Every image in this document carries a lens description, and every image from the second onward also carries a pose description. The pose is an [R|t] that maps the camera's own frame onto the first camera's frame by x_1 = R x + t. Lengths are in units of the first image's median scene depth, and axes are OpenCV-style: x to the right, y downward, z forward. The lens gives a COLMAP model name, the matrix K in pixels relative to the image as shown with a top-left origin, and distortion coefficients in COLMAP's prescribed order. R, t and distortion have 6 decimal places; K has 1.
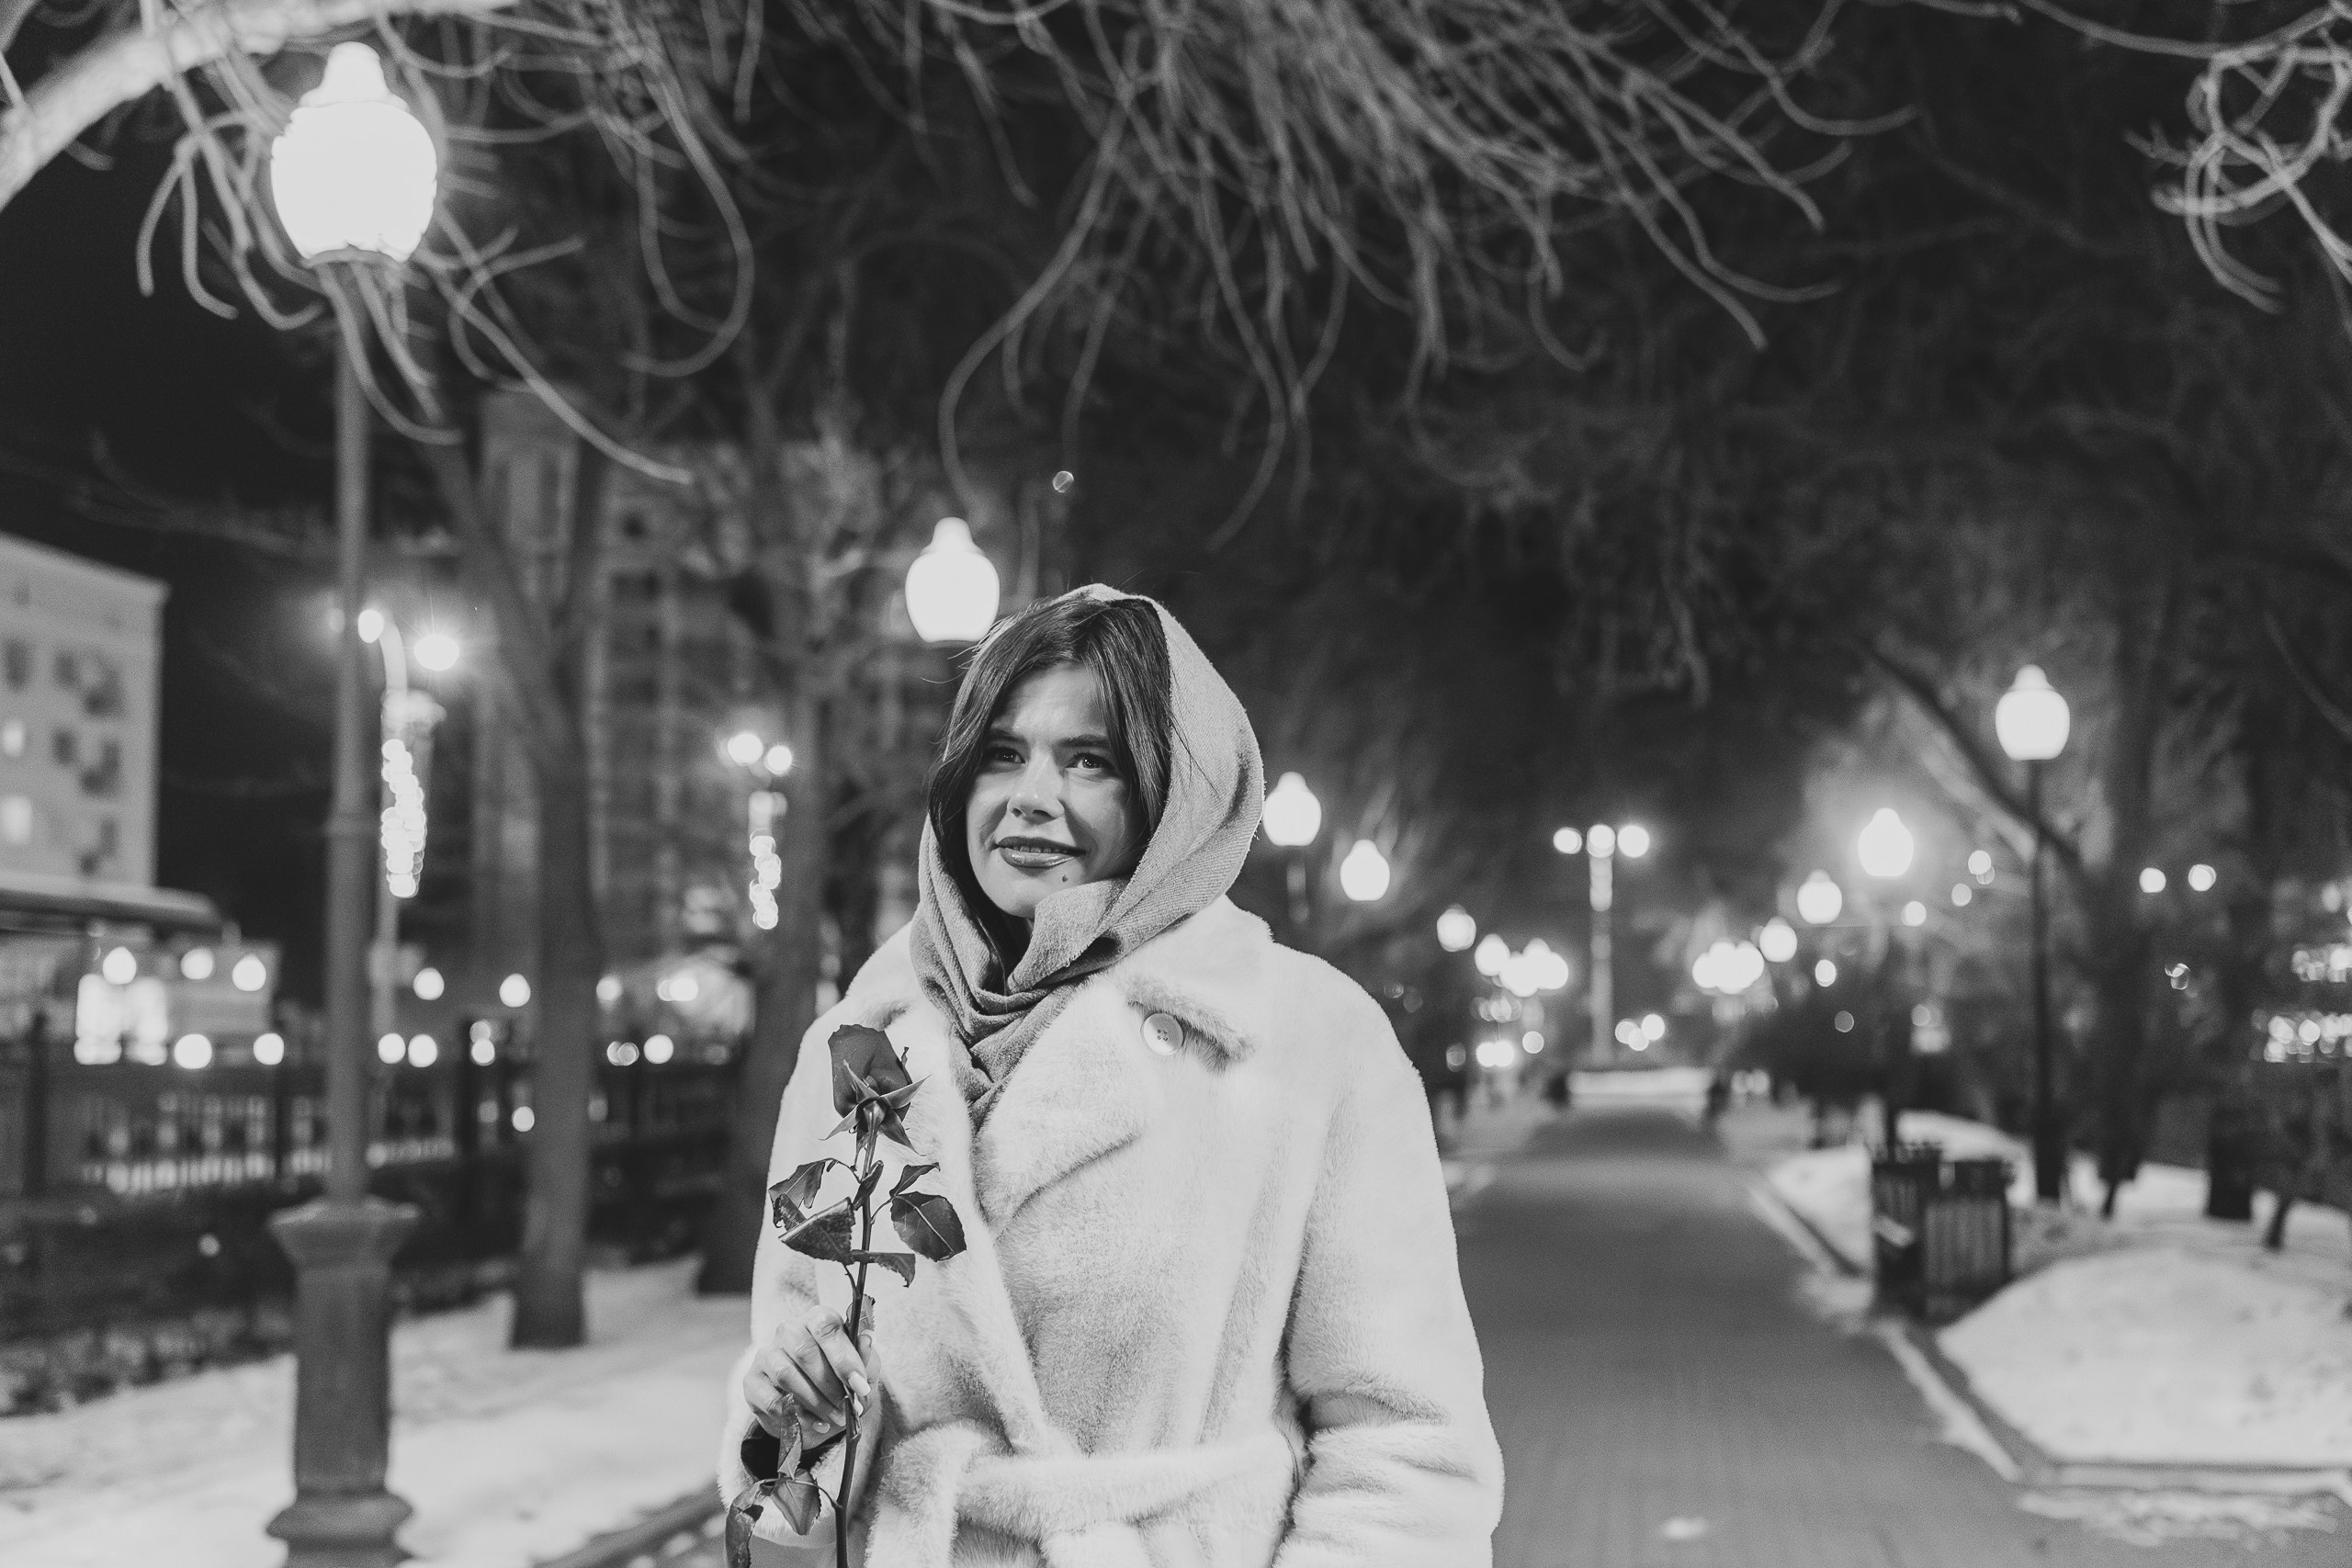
lens RADIAL K [[2943.5, 0, 1152.1], [0, 2943.5, 774.4], [0, 0, 1]] dist [0.011045, -0.017337]
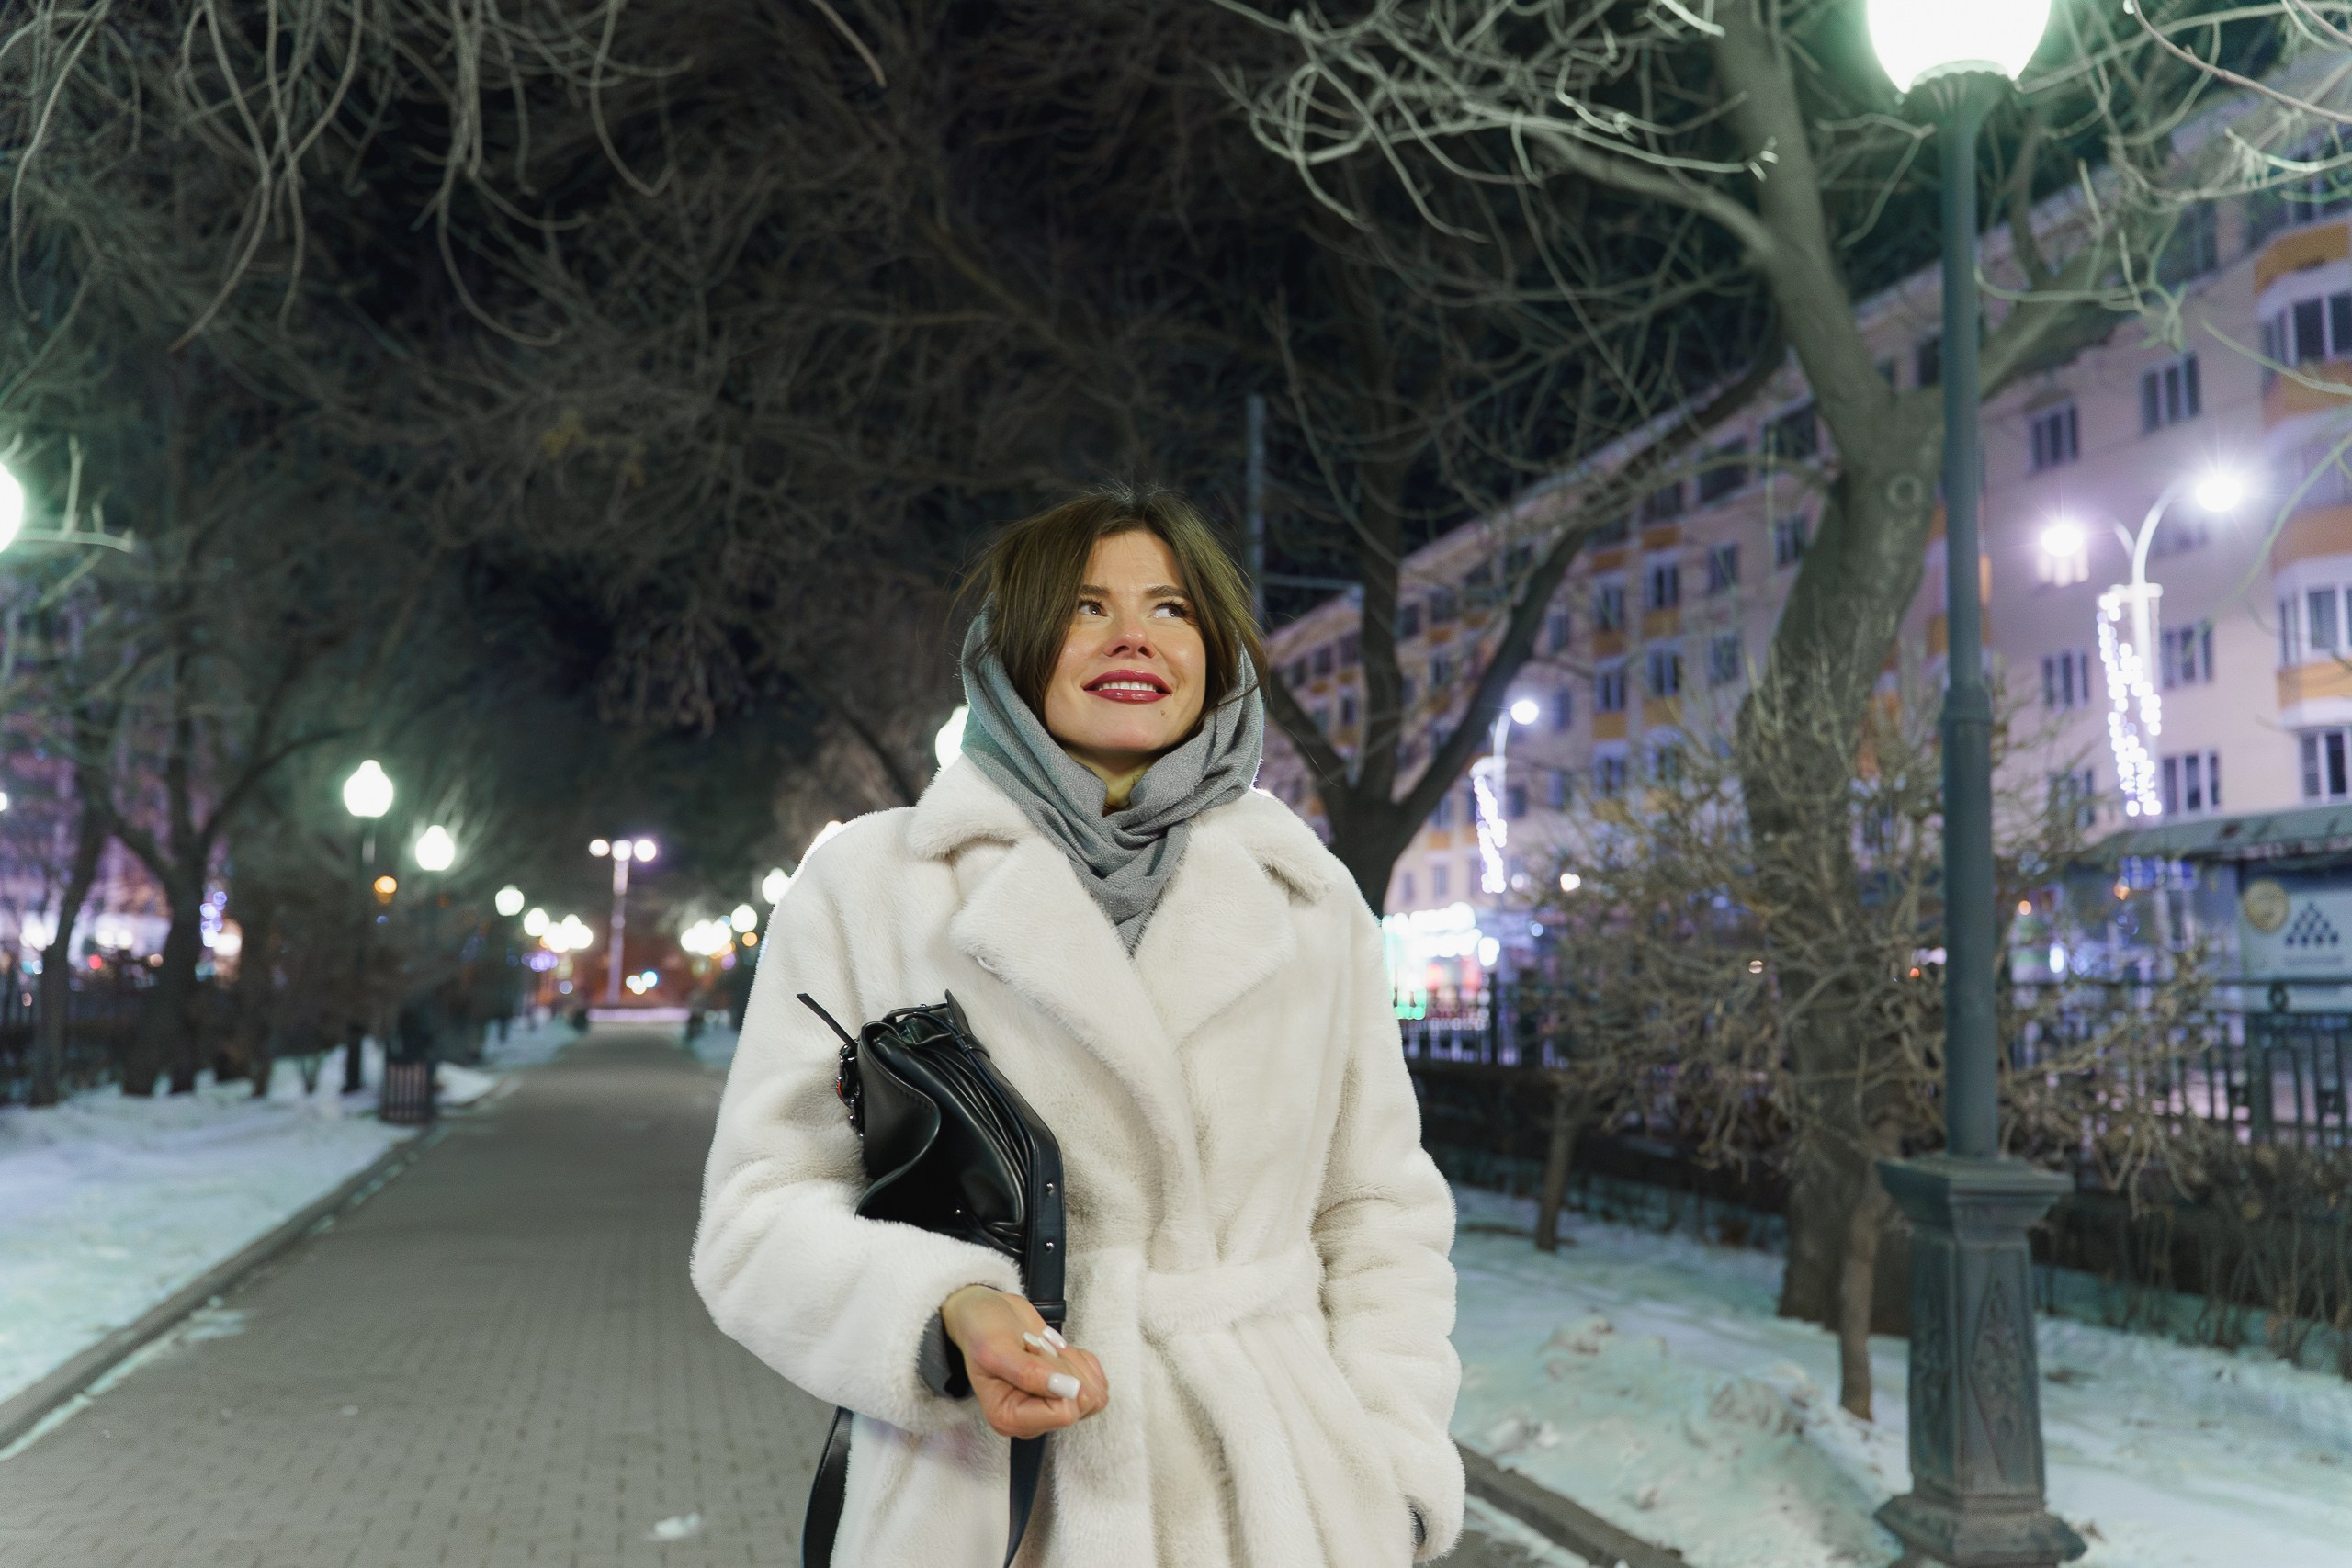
lens RADIAL K [[1759.7, 0, 1175.4], [0, 1759.7, 761.4], [0, 0, 1]] dist [-0.040675, -0.002926]
pose [[0.896554, 0.071563, 0.437114, 0.045716], [-0.053669, 0.997142, -0.053168, 0.032181], [-0.439670, 0.024208, 0.897833, 0.298546]]
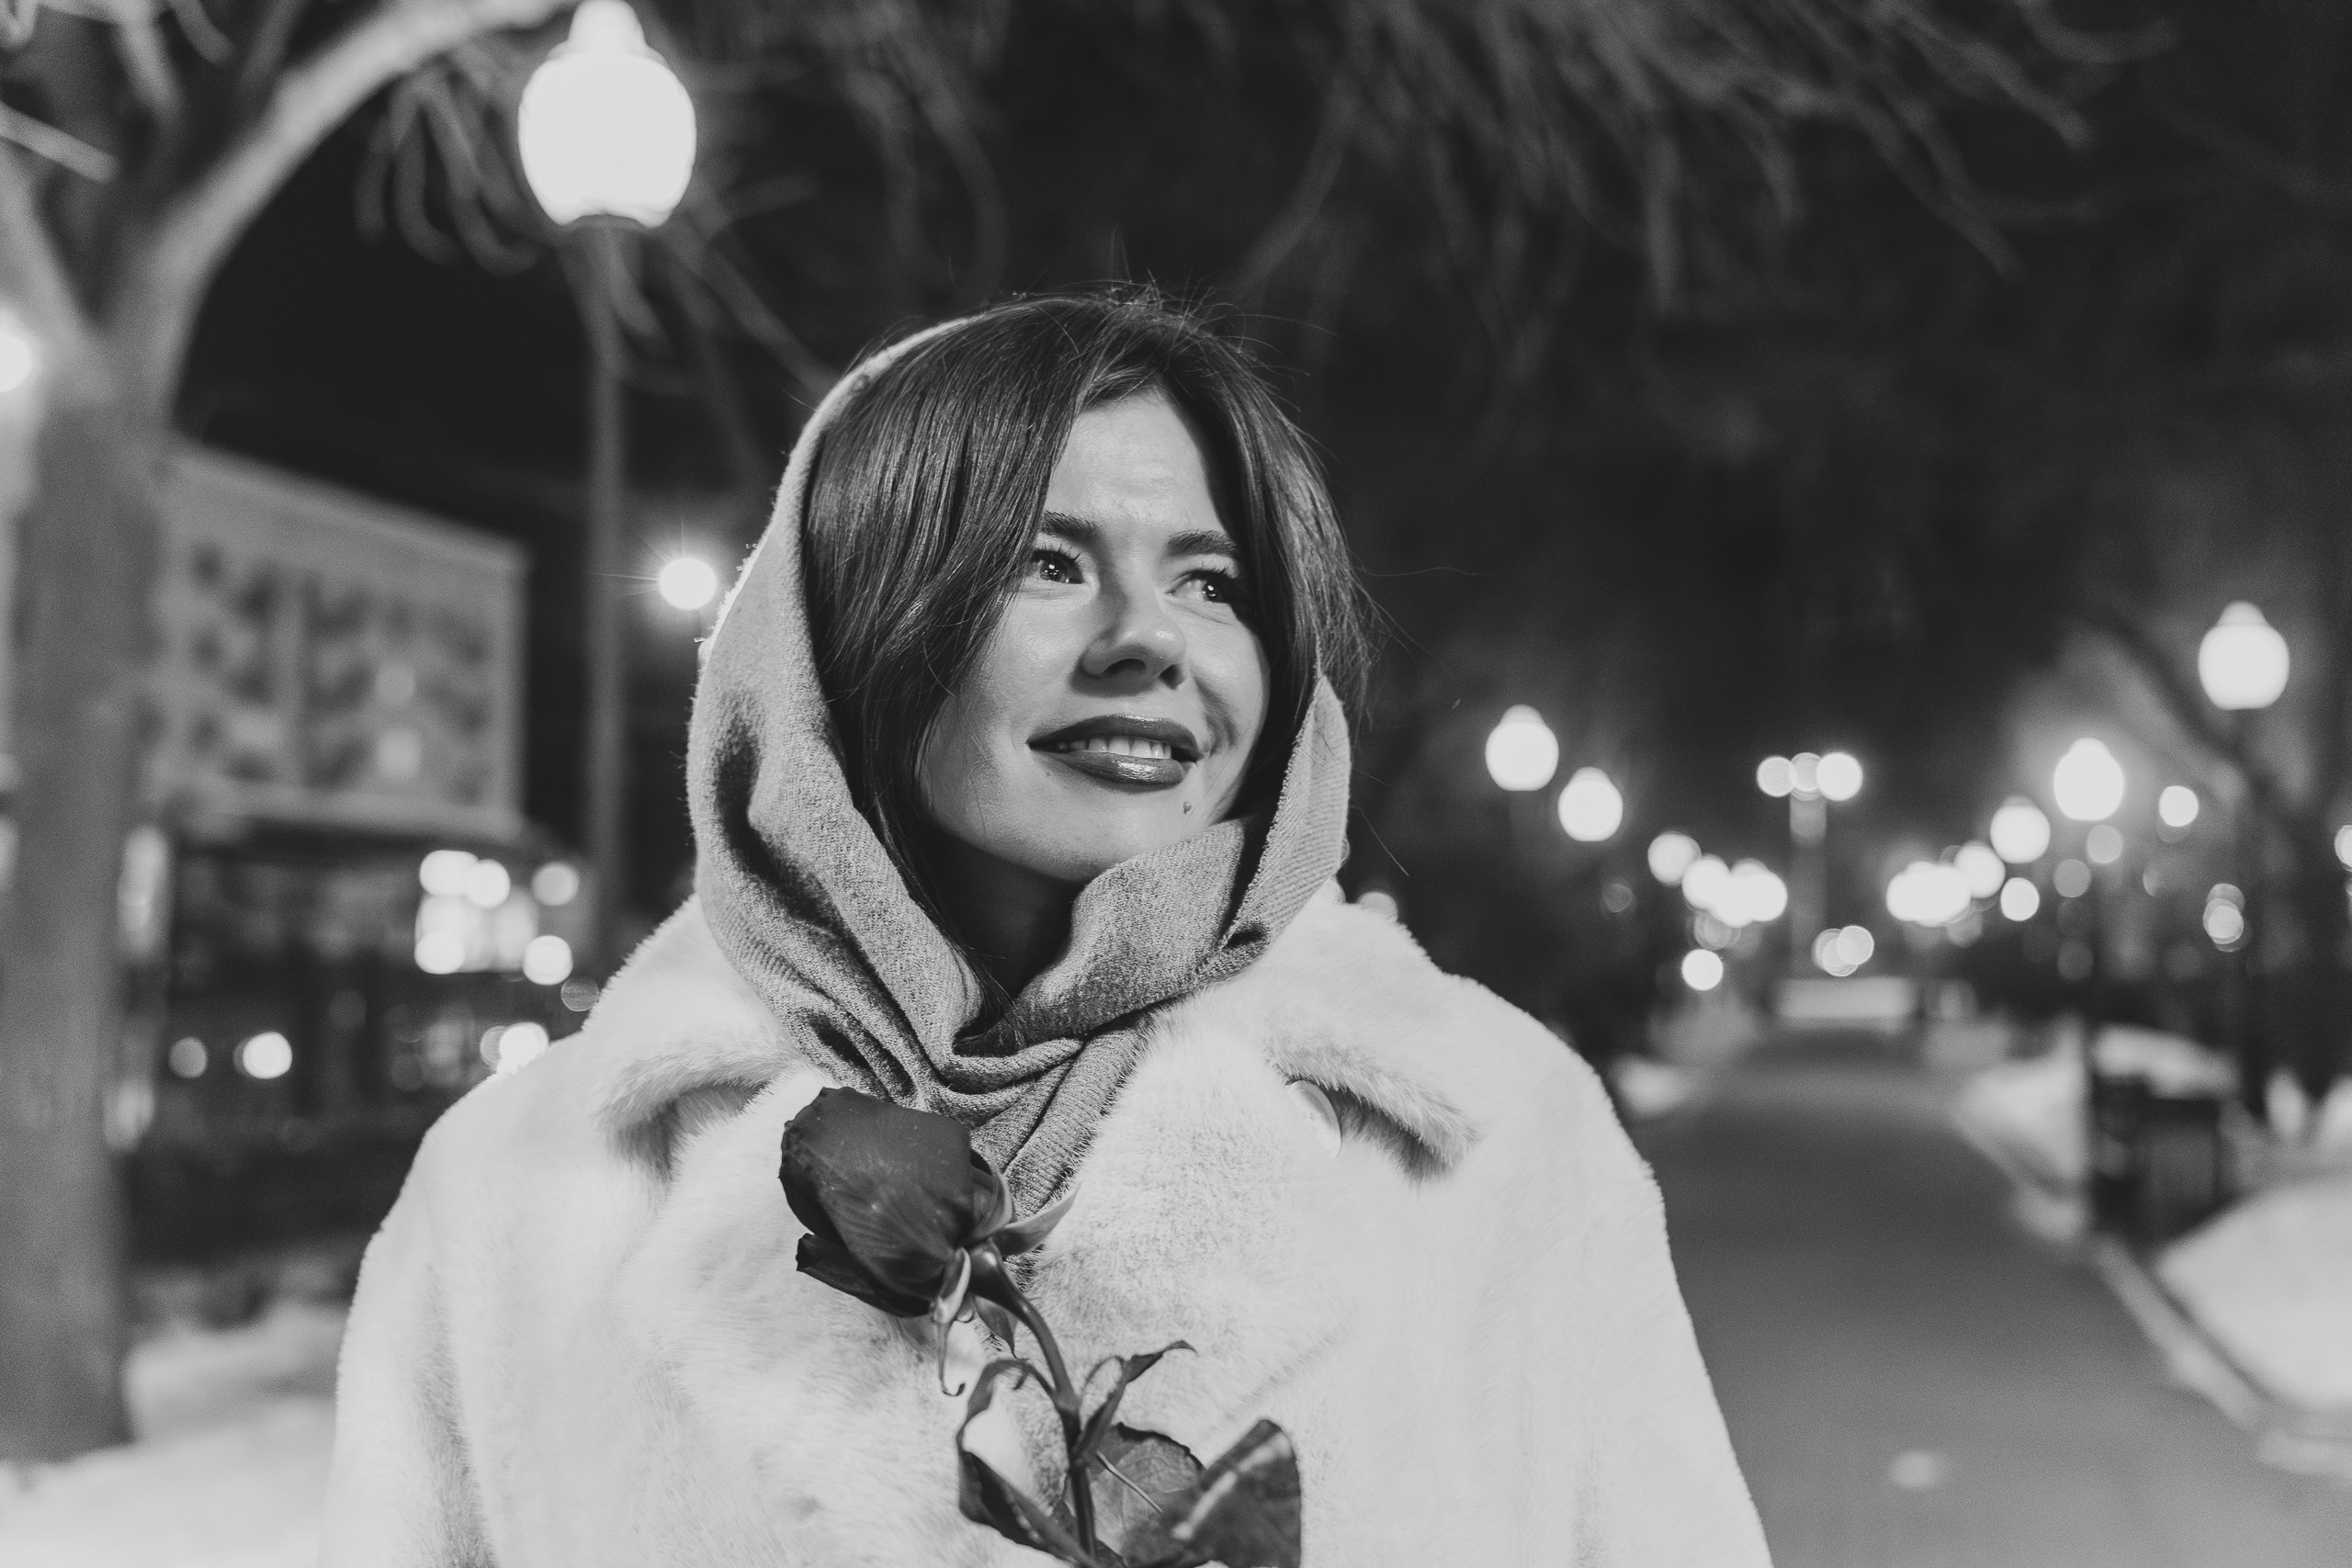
lens RADIAL K [[2560.5, 0, 1176.0], [0, 2560.5, 784.0], [0, 0, 1]] dist [0.149277, -0.466018]
pose [[0.996225, 0.001159, -0.086800, 0.003824], [0.001114, 0.999658, 0.026136, -0.000066], [0.086801, -0.026134, 0.995883, 0.068367]]
